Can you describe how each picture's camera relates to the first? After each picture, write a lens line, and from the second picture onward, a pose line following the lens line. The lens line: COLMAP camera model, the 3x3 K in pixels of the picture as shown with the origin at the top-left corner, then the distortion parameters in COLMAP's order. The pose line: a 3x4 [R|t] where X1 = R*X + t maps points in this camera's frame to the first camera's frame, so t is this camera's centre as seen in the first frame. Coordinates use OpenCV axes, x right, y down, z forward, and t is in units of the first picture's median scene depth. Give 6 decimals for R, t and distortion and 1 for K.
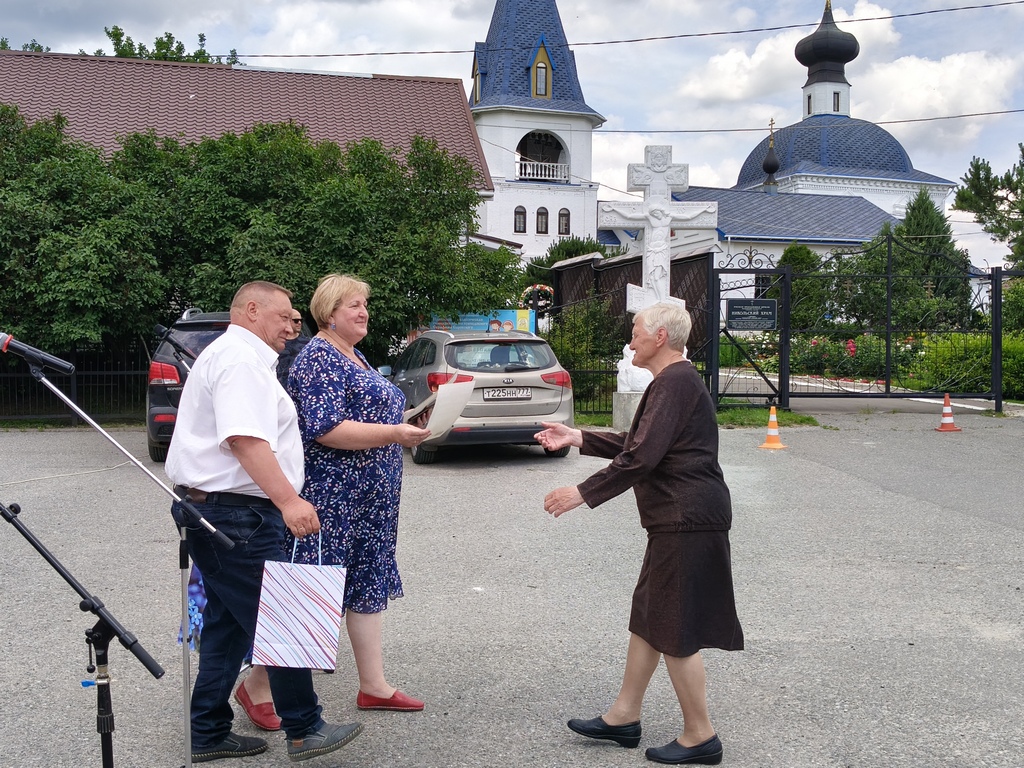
lens RADIAL K [[1233.2, 0, 509.5], [0, 1233.2, 428.6], [0, 0, 1]] dist [0.205869, -0.620782]
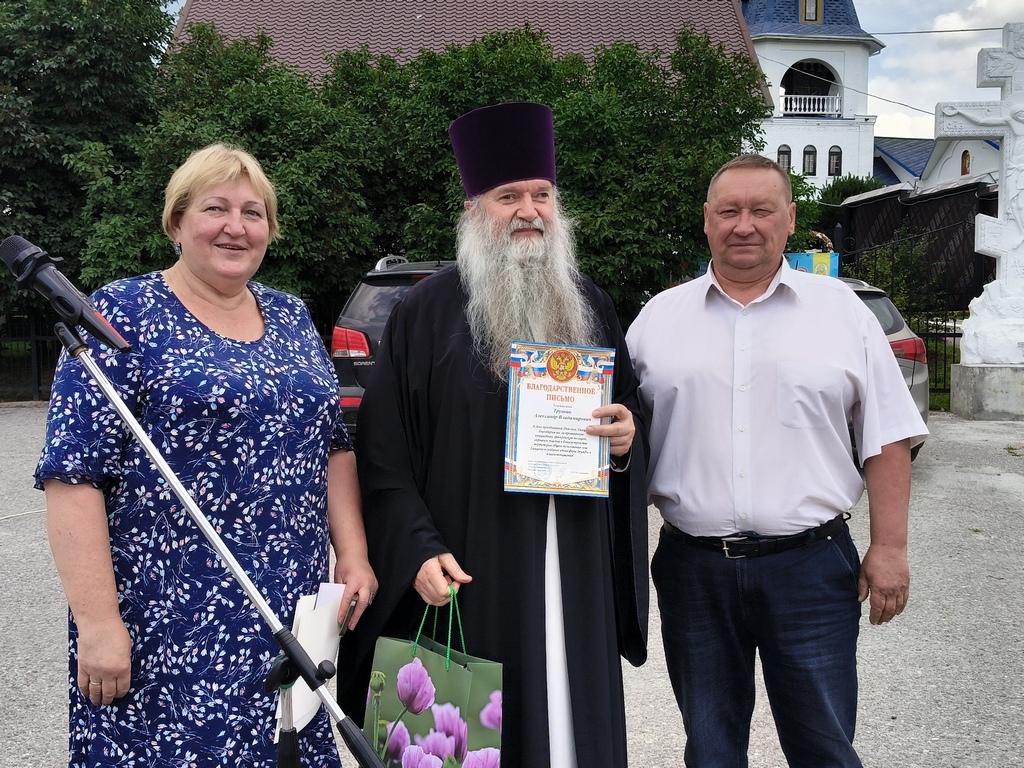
lens RADIAL K [[1233.2, 0, 509.5], [0, 1233.2, 428.6], [0, 0, 1]] dist [0.205869, -0.620782]
pose [[0.981329, 0.016176, -0.191655, -0.027818], [-0.009703, 0.999352, 0.034664, -0.013406], [0.192091, -0.032157, 0.980850, 0.206715]]
